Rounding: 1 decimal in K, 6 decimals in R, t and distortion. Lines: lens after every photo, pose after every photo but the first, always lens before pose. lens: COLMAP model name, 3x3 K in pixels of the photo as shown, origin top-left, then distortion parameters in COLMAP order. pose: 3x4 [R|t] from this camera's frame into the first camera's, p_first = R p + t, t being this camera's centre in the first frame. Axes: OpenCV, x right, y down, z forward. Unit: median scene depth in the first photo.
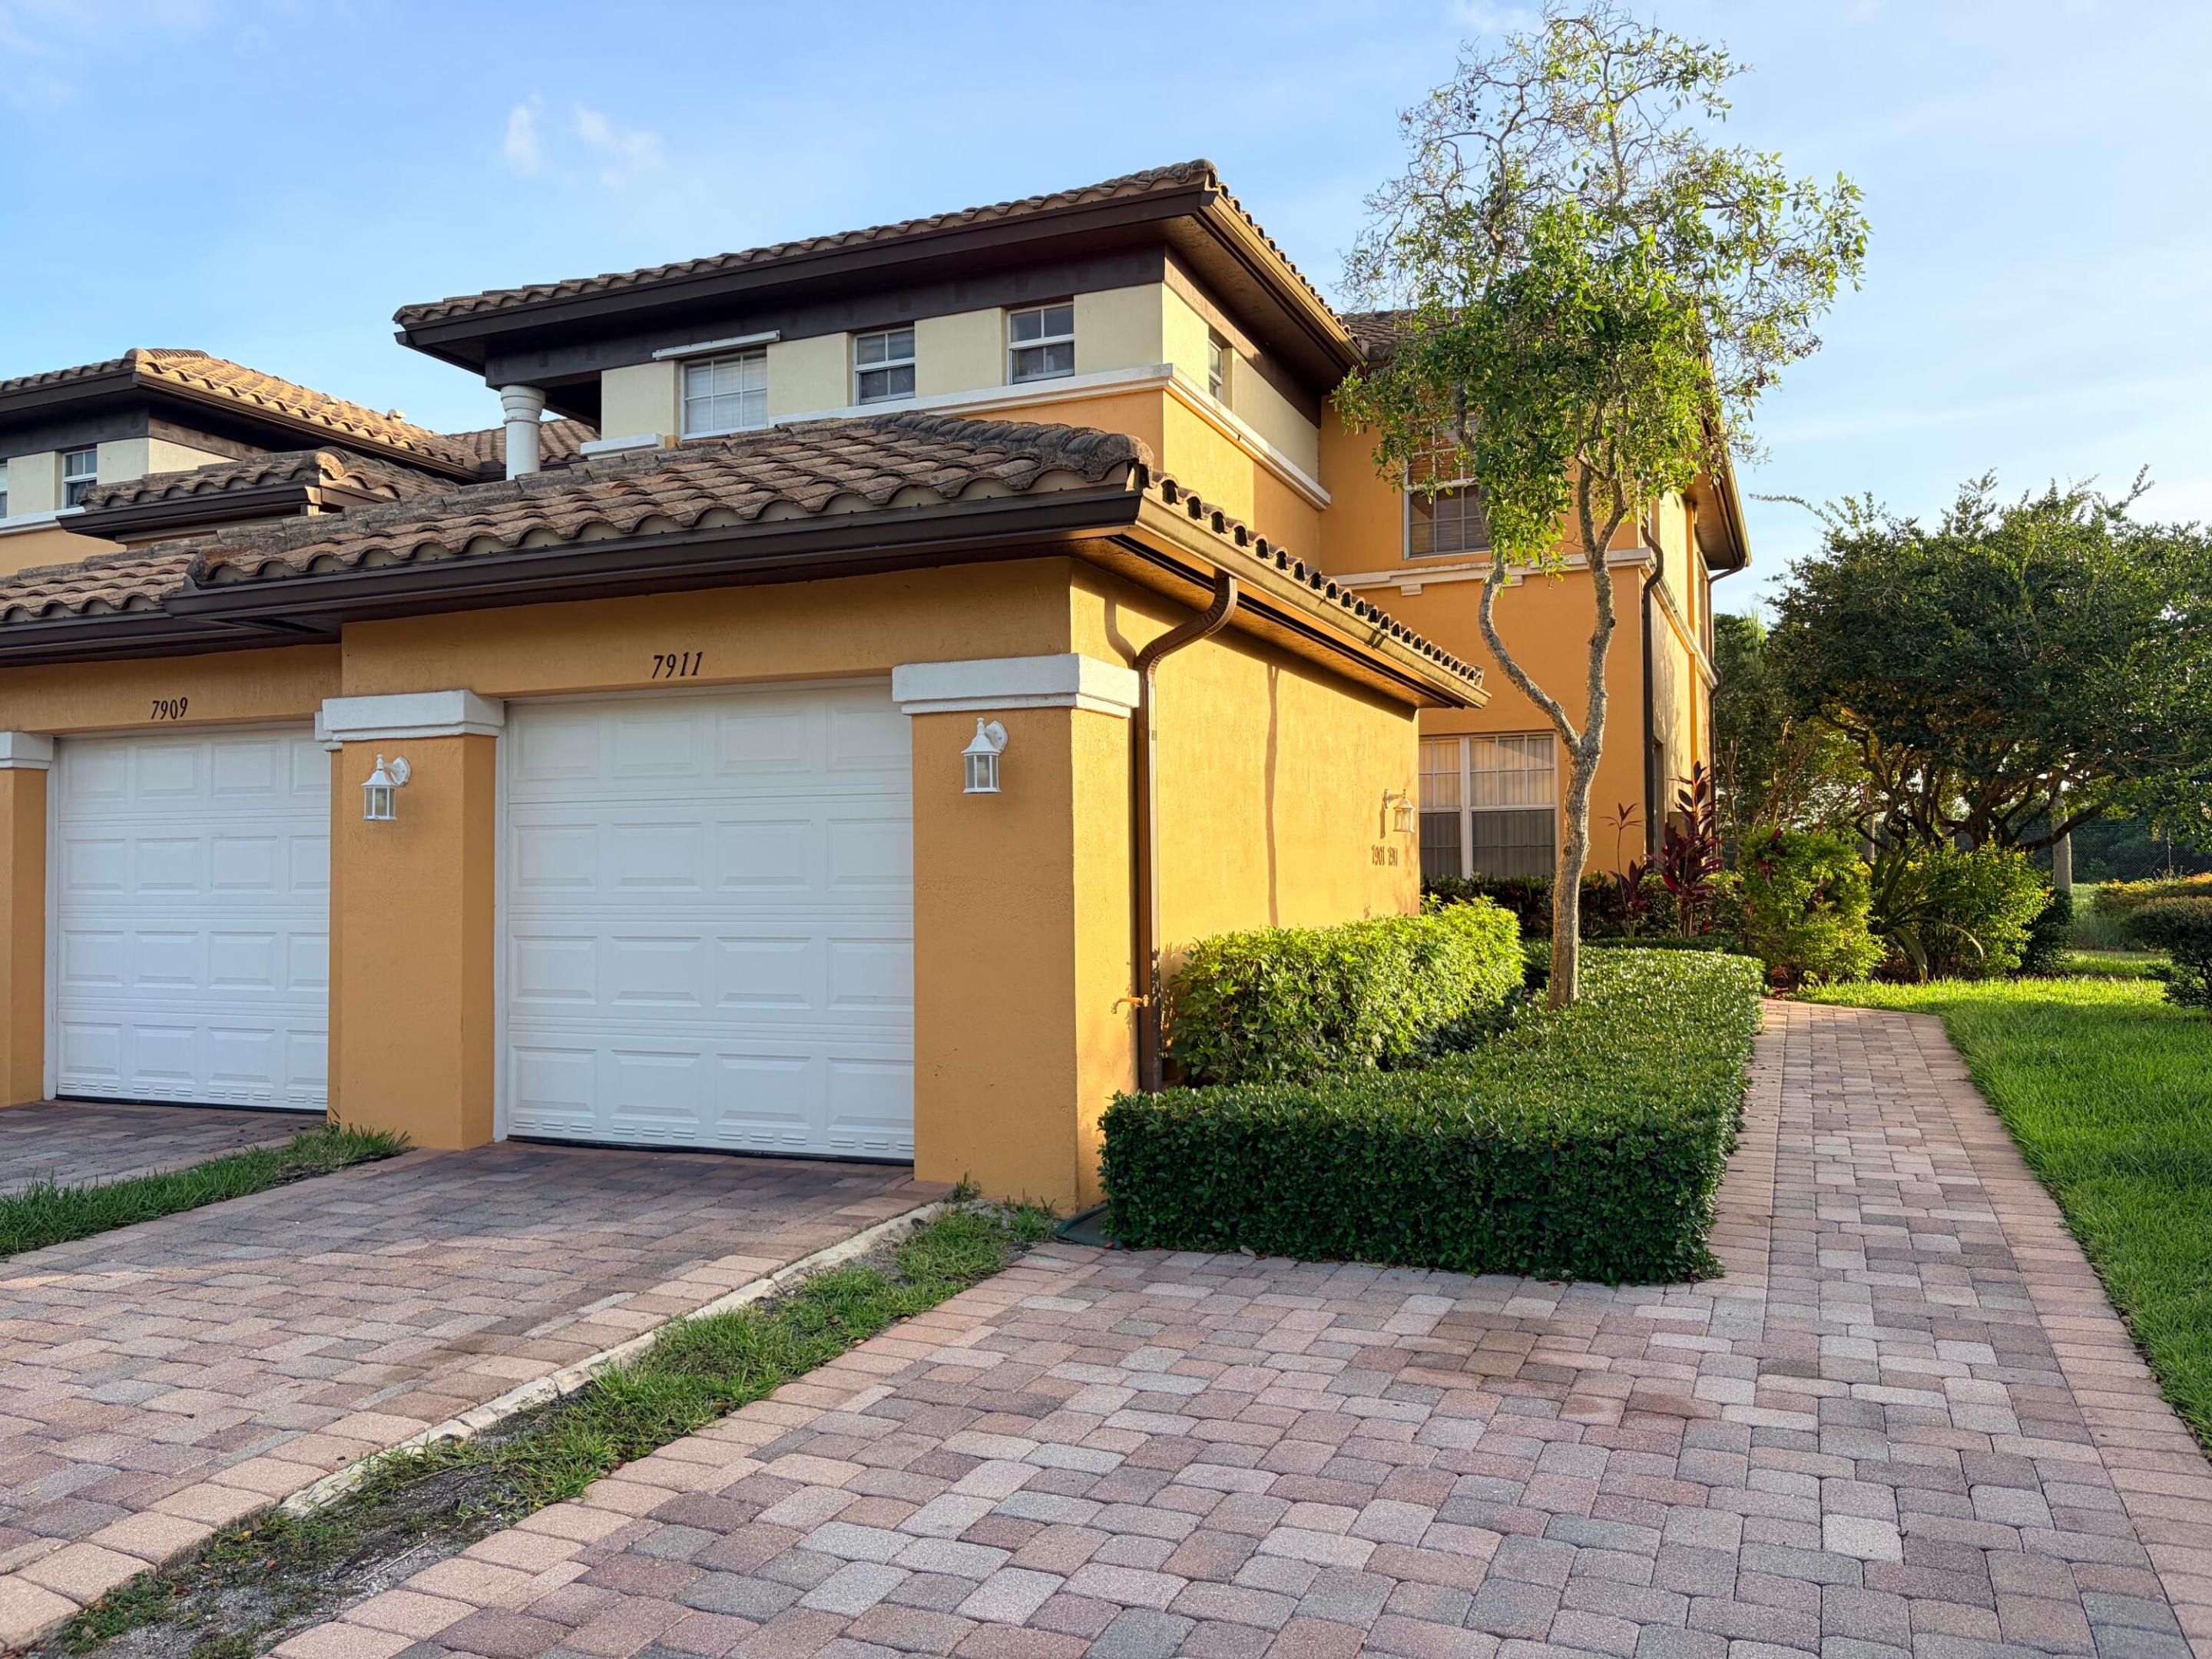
lens RADIAL K [[1674.2, 0, 1121.8], [0, 1674.2, 816.5], [0, 0, 1]] dist [0.024993, -0.012074]
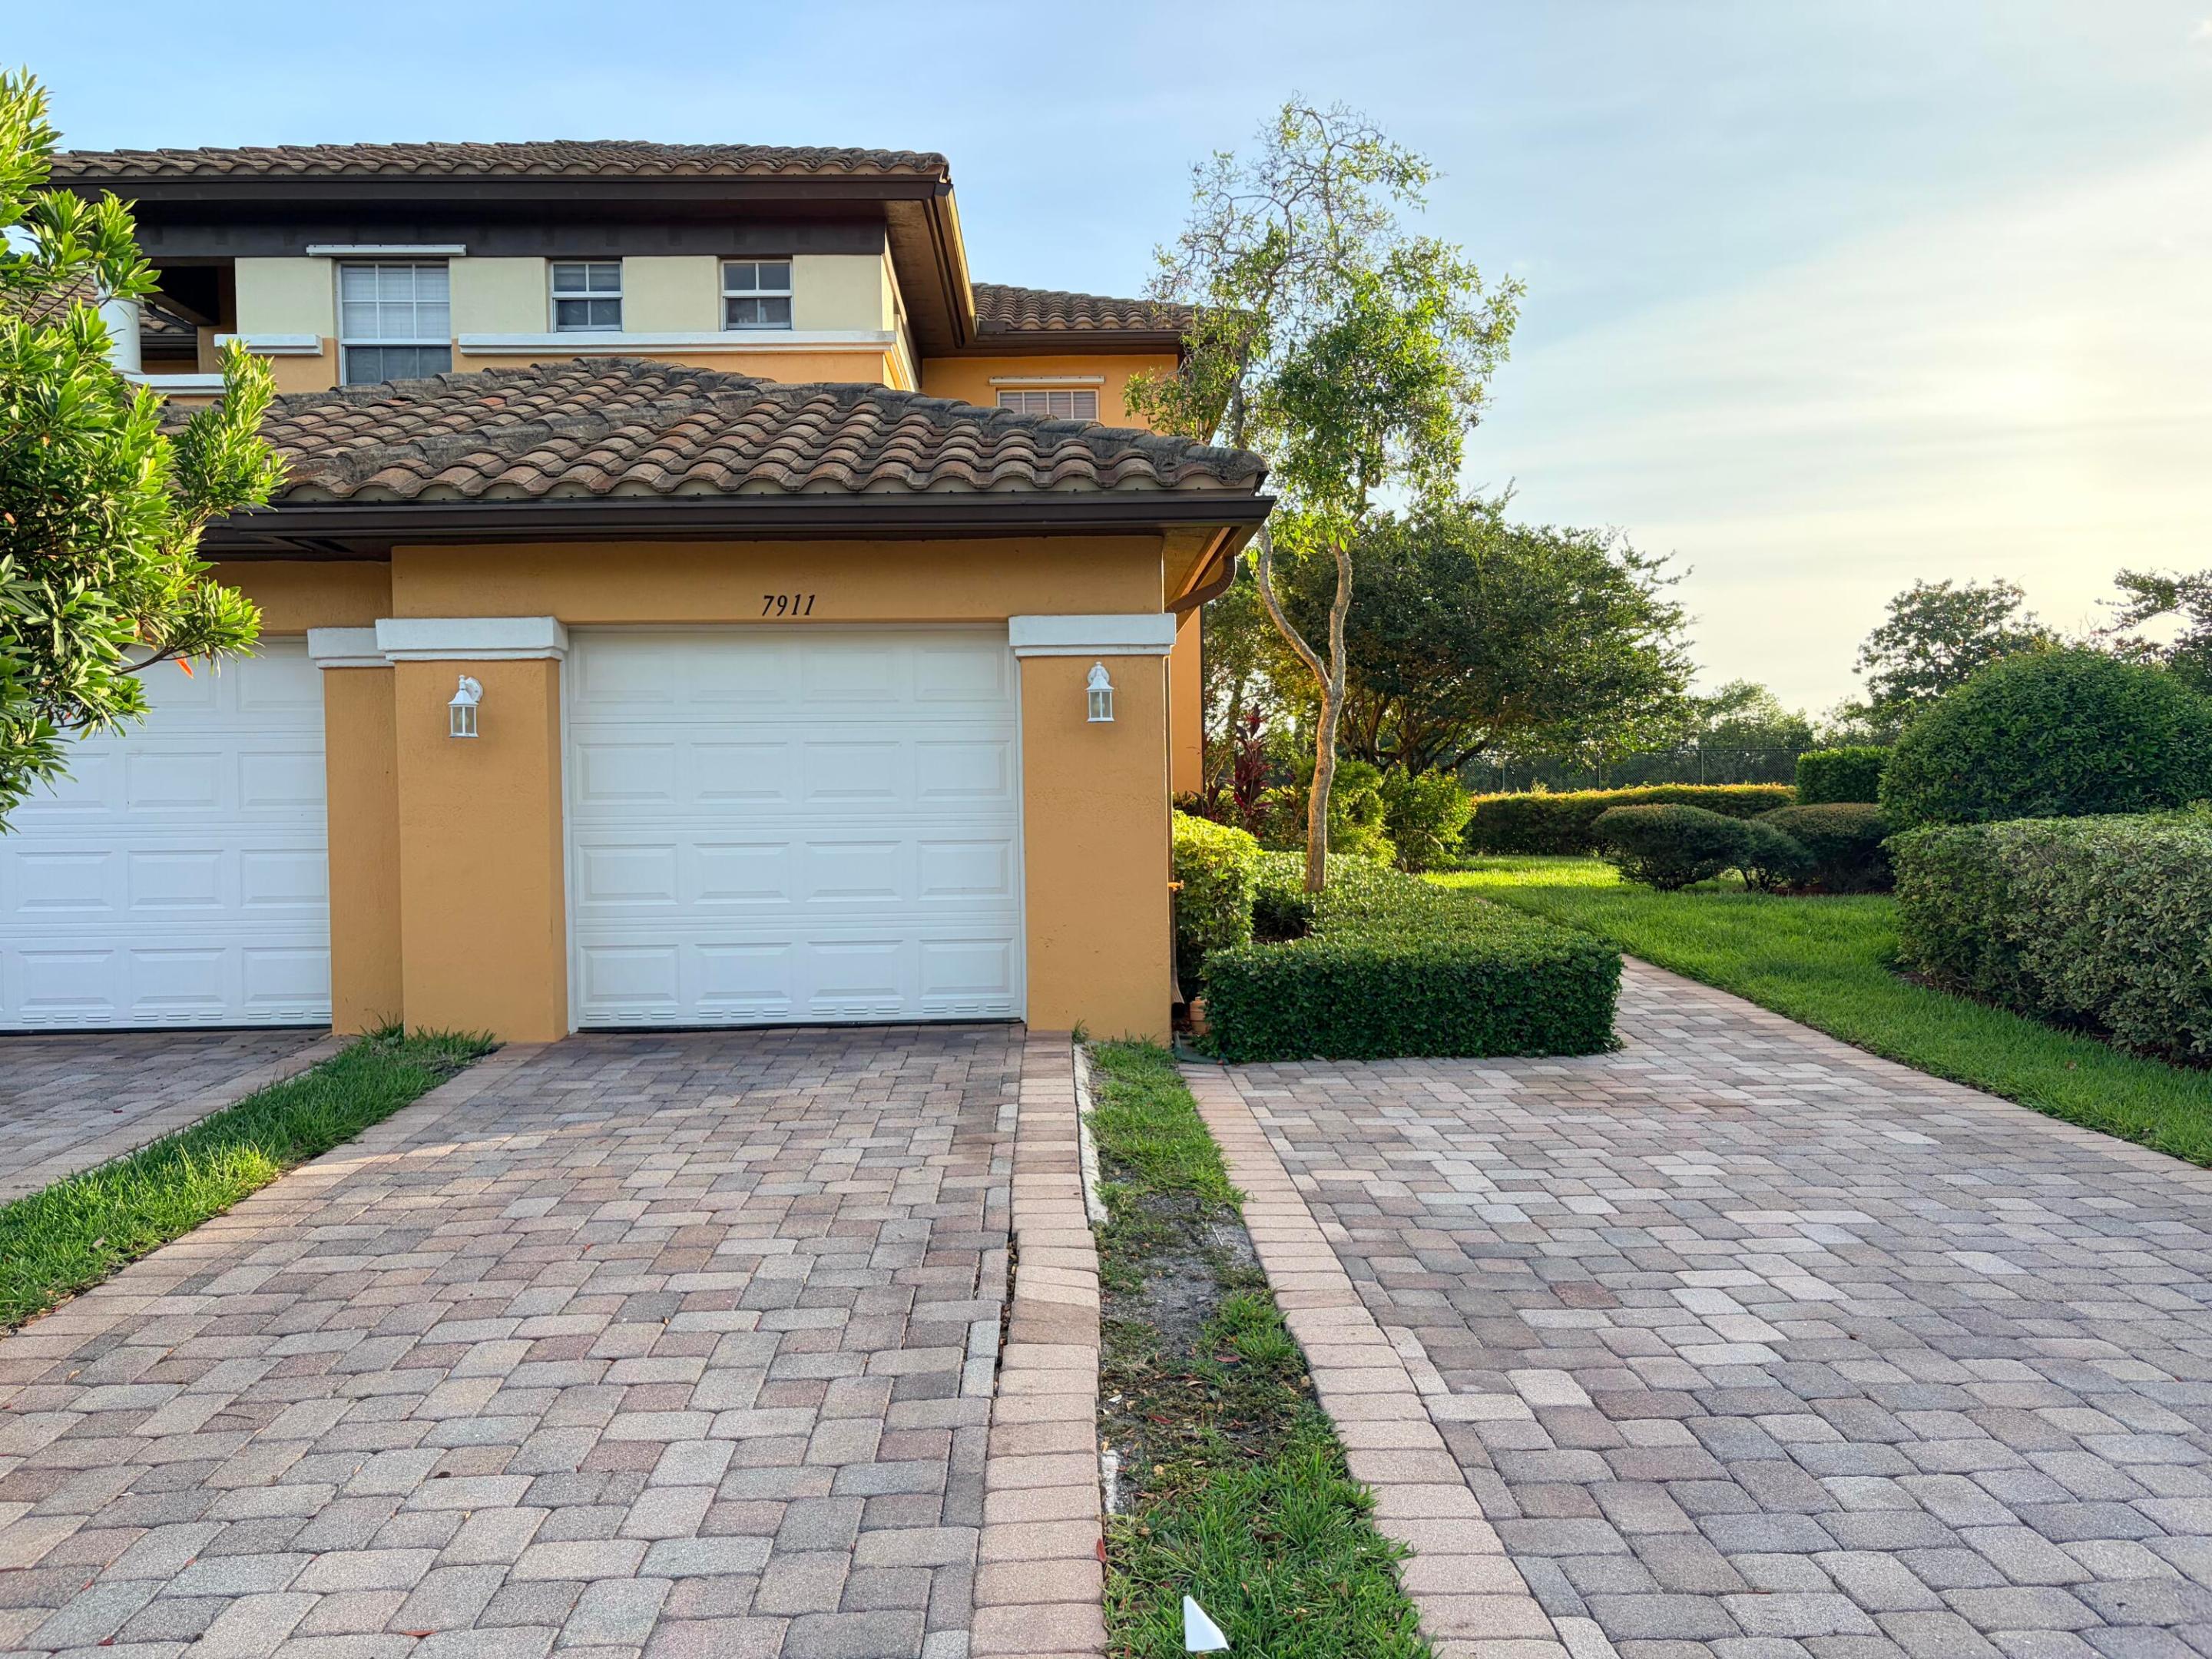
lens RADIAL K [[1674.2, 0, 1105.1], [0, 1674.2, 823.2], [0, 0, 1]] dist [0.024993, -0.012074]
pose [[0.910236, -0.010966, 0.413944, -0.464299], [-0.008044, 0.998992, 0.044153, 0.005501], [-0.414012, -0.043519, 0.909231, -0.118309]]
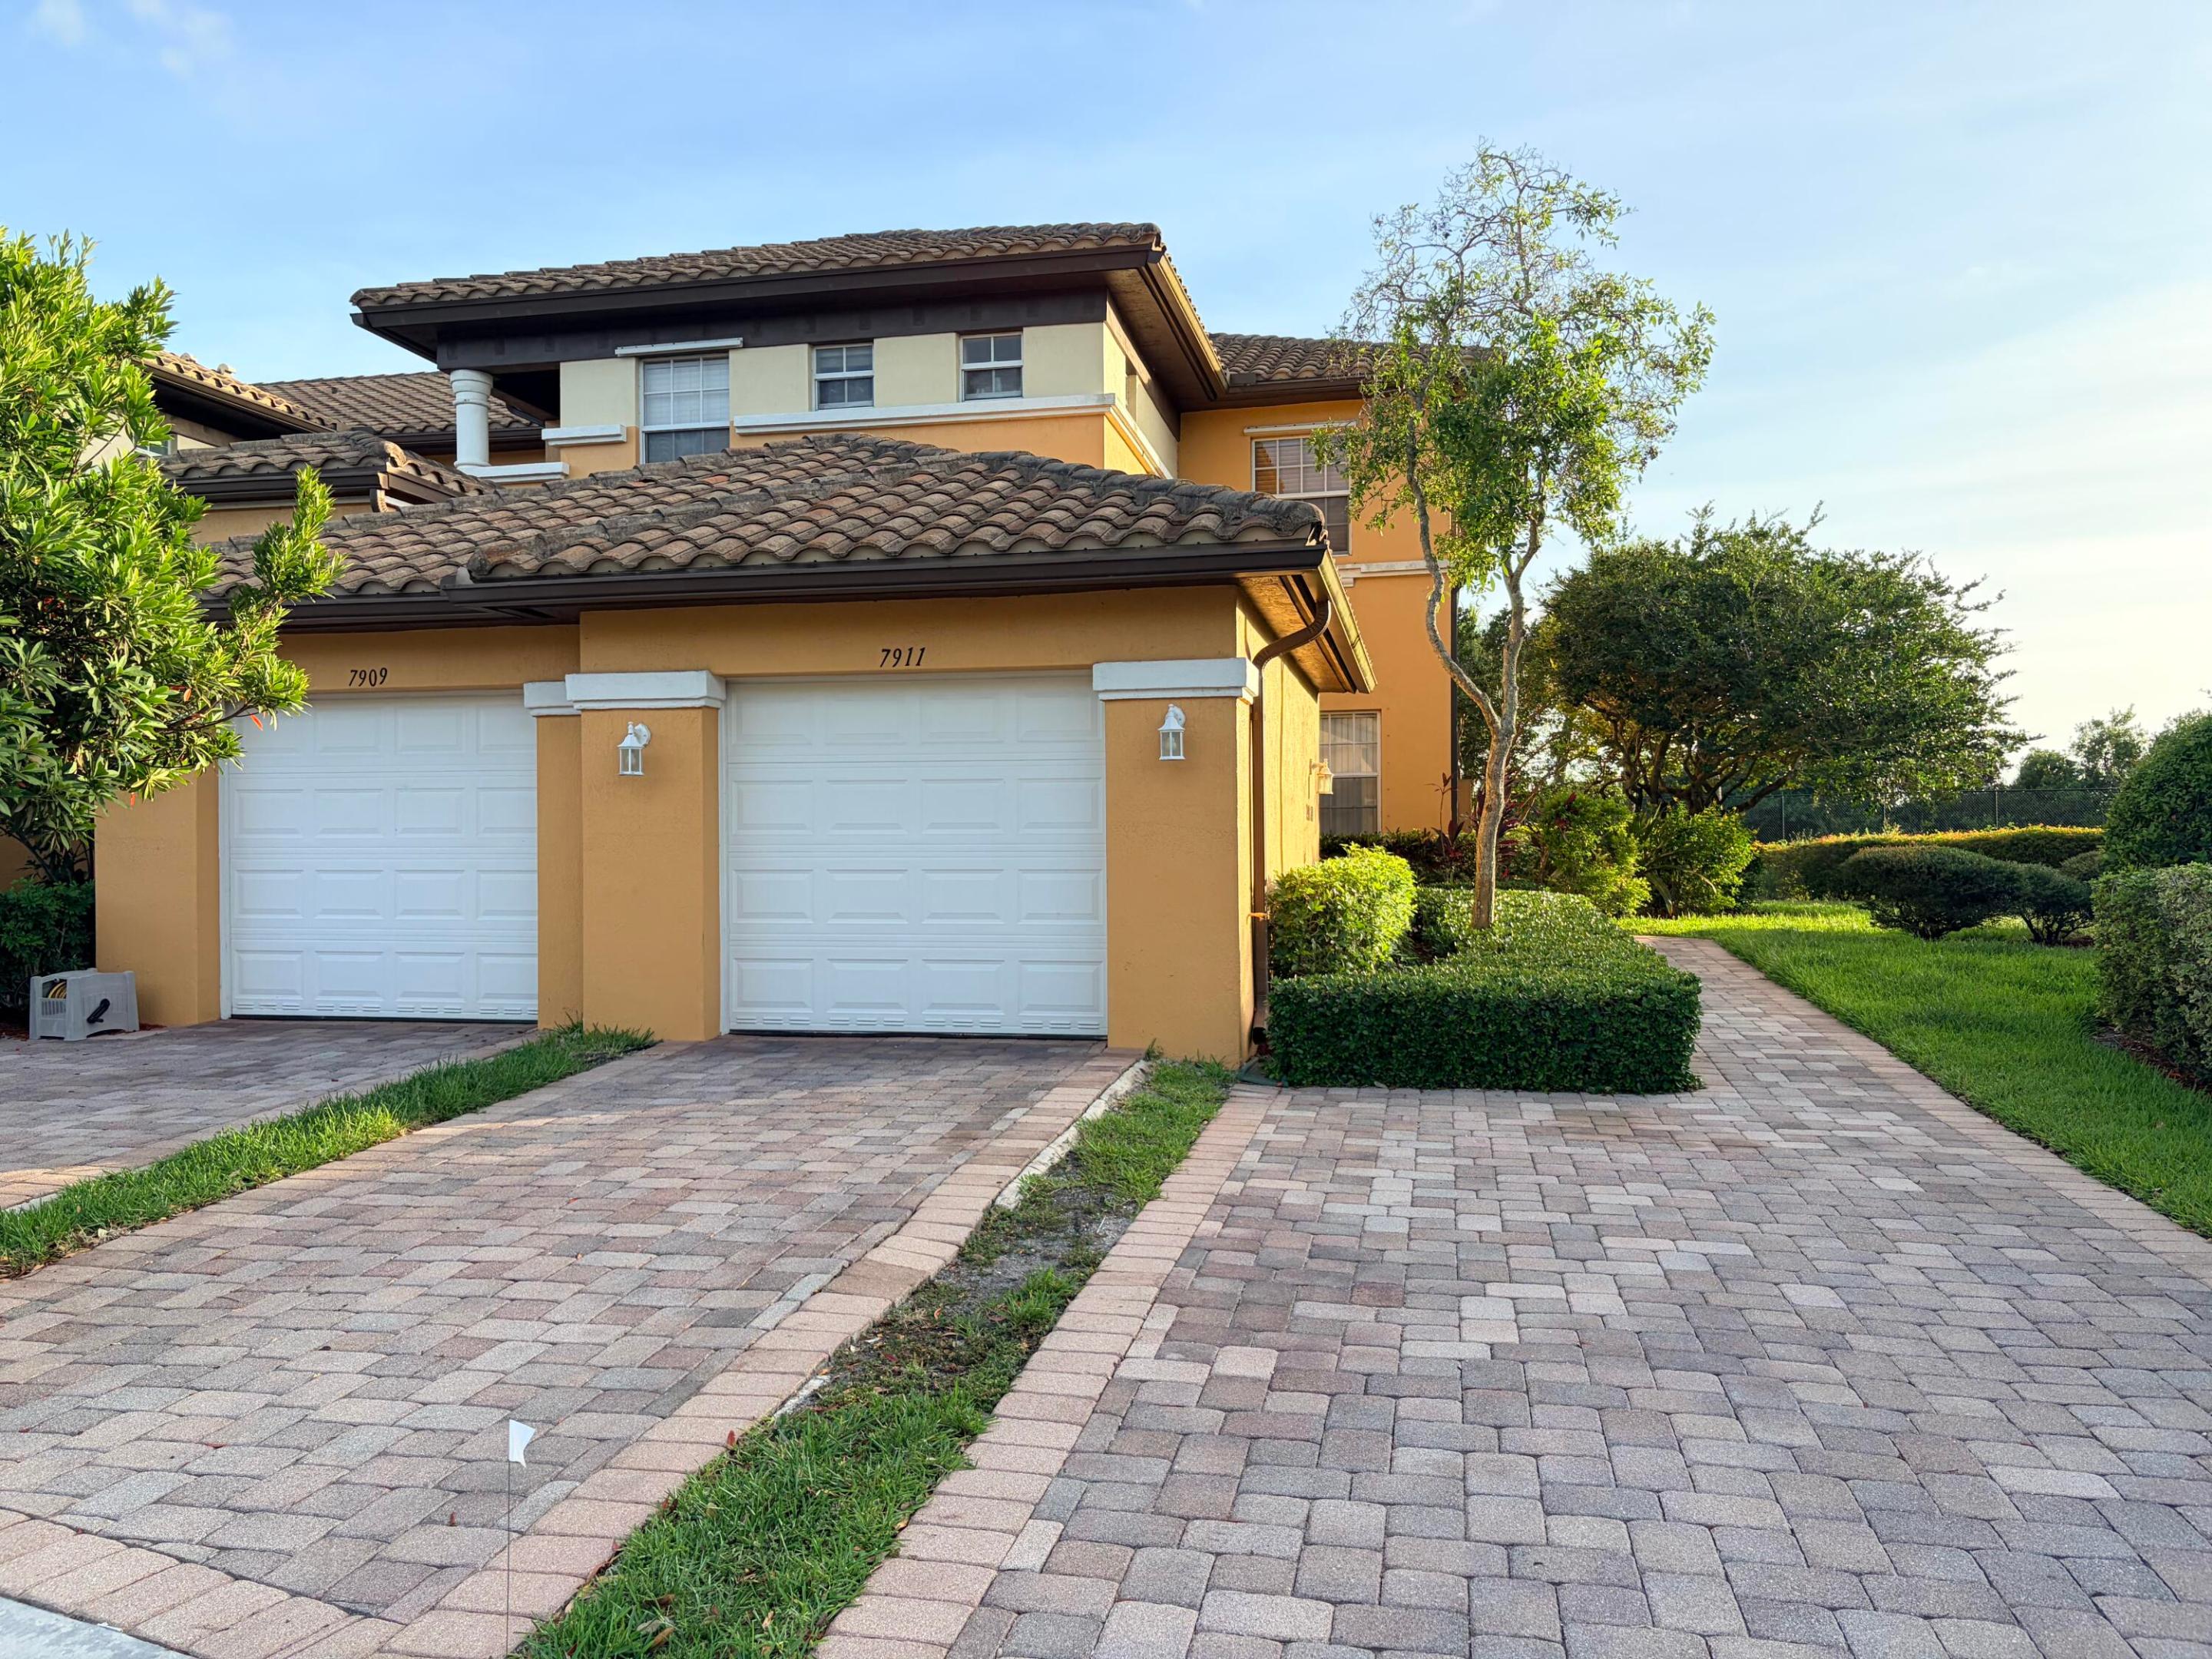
lens RADIAL K [[1674.2, 0, 1096.8], [0, 1674.2, 832.1], [0, 0, 1]] dist [0.024993, -0.012074]
pose [[0.982226, 0.003735, 0.187663, -0.305673], [-0.009373, 0.999531, 0.029166, 0.004305], [-0.187466, -0.030407, 0.981800, -0.243238]]
